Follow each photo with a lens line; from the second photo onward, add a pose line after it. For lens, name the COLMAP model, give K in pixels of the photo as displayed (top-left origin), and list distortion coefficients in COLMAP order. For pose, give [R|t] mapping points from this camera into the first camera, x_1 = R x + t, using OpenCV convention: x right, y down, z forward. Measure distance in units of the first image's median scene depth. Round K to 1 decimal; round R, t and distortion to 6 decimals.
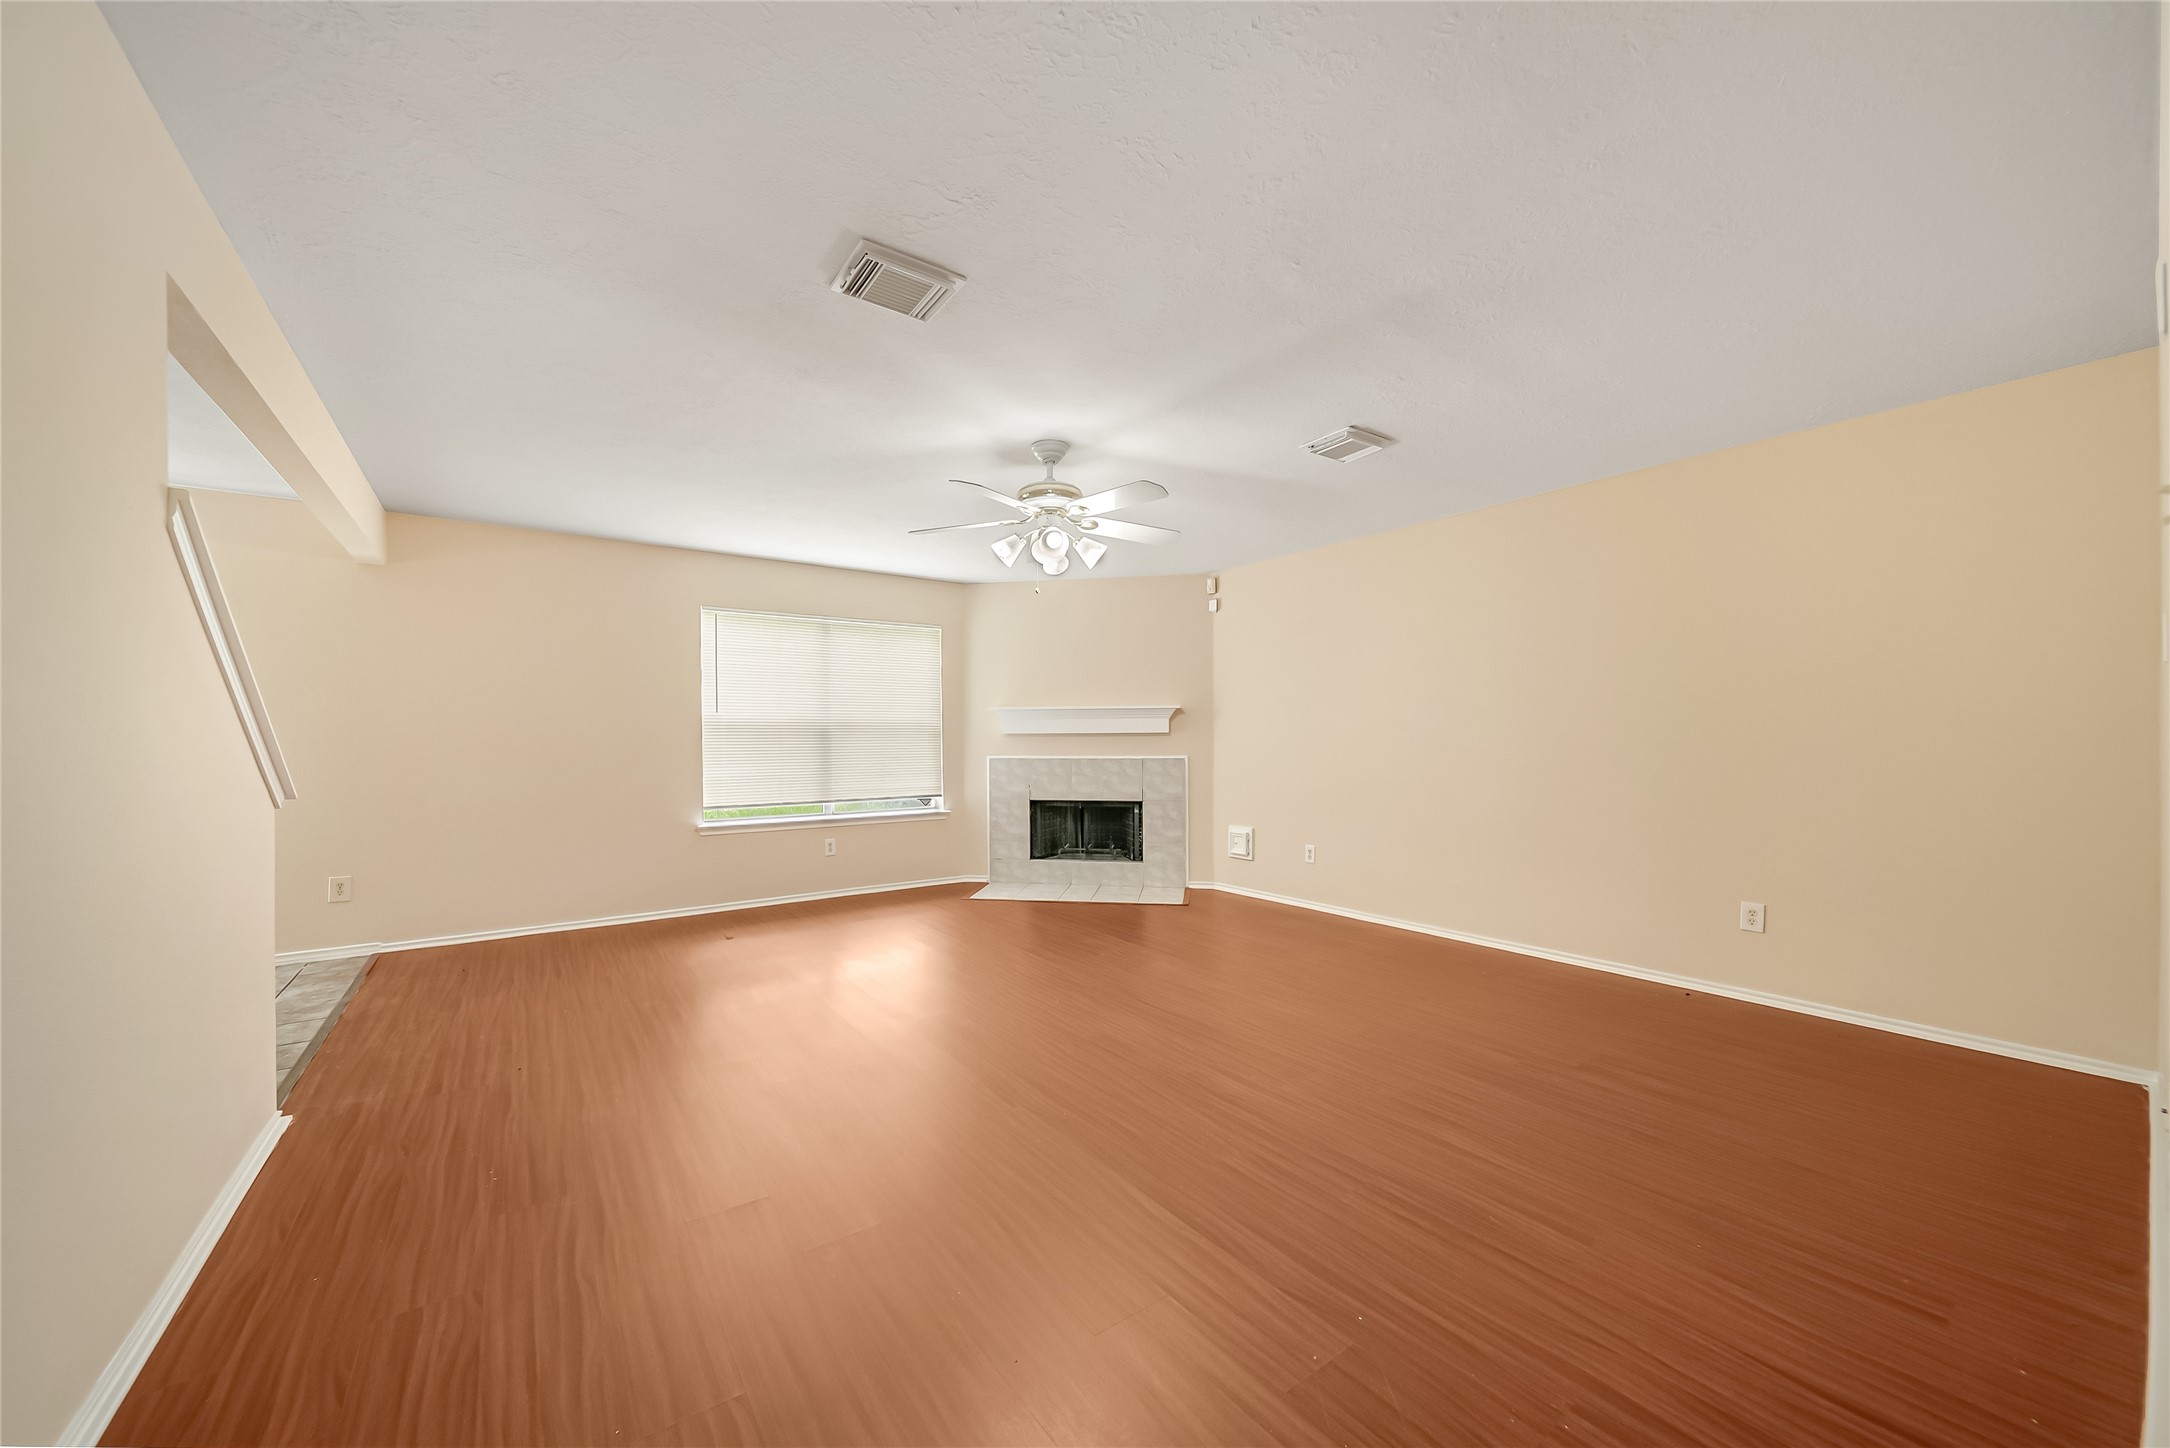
lens RADIAL K [[784.4, 0, 1080.9], [0, 784.4, 734.3], [0, 0, 1]] dist [0.000085, 0.000087]
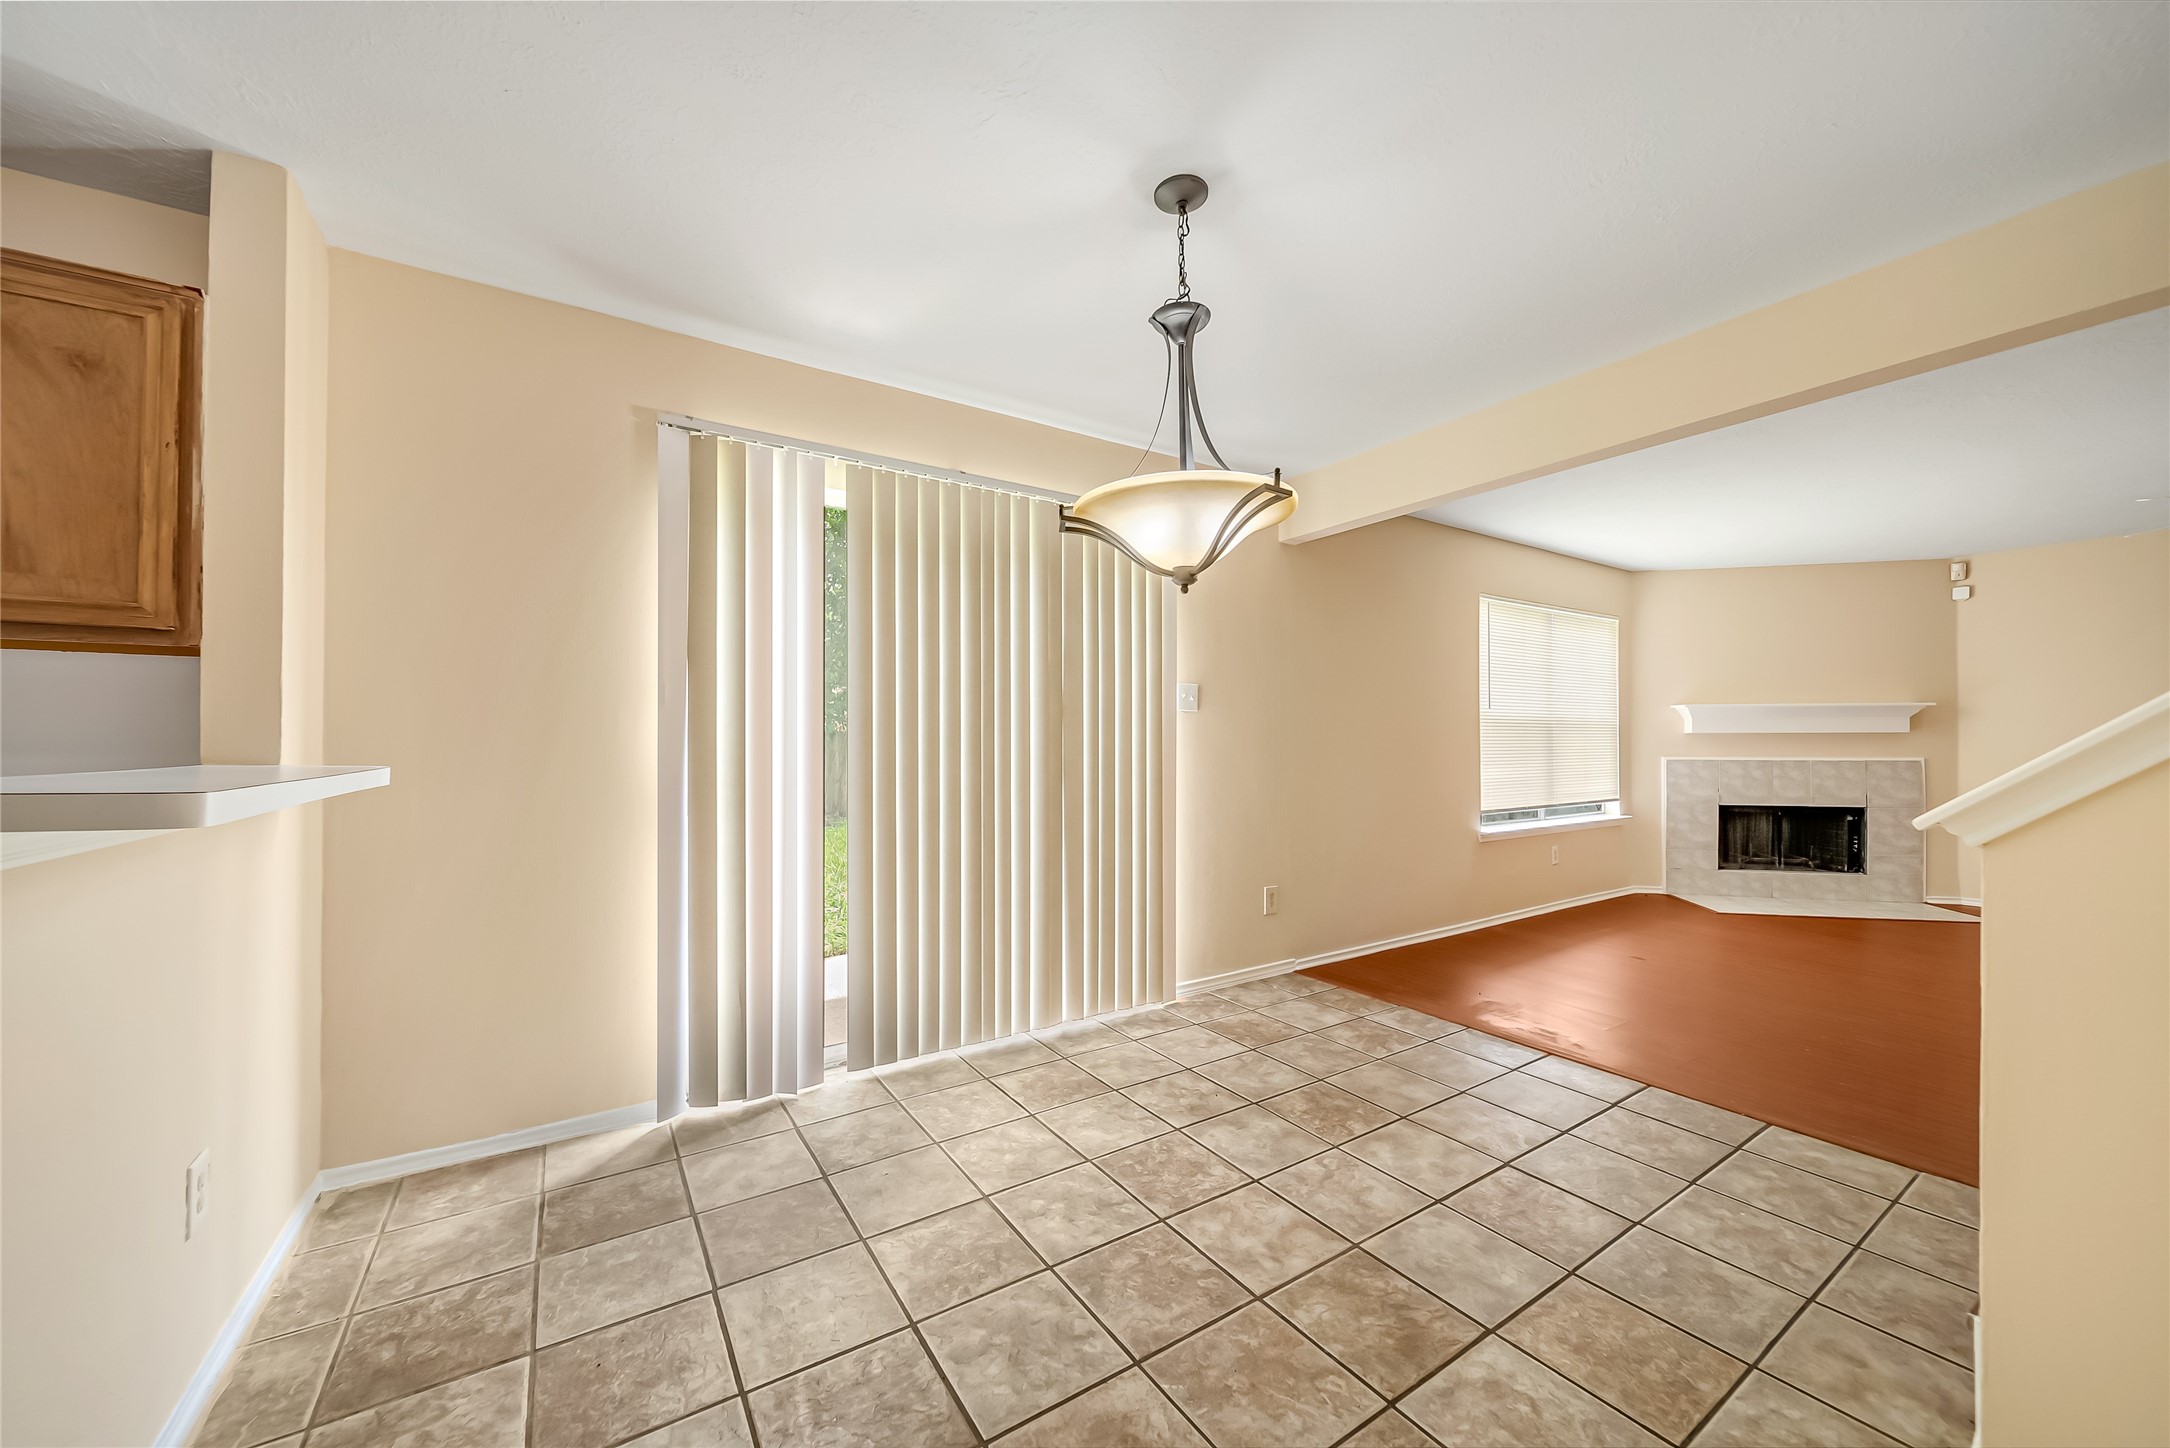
lens RADIAL K [[784.4, 0, 1085.0], [0, 784.4, 730.9], [0, 0, 1]] dist [0.000085, 0.000087]
pose [[0.999352, 0.002781, -0.035886, -0.793414], [-0.003057, 0.999966, -0.007638, 0.005780], [0.035864, 0.007743, 0.999327, 0.052639]]
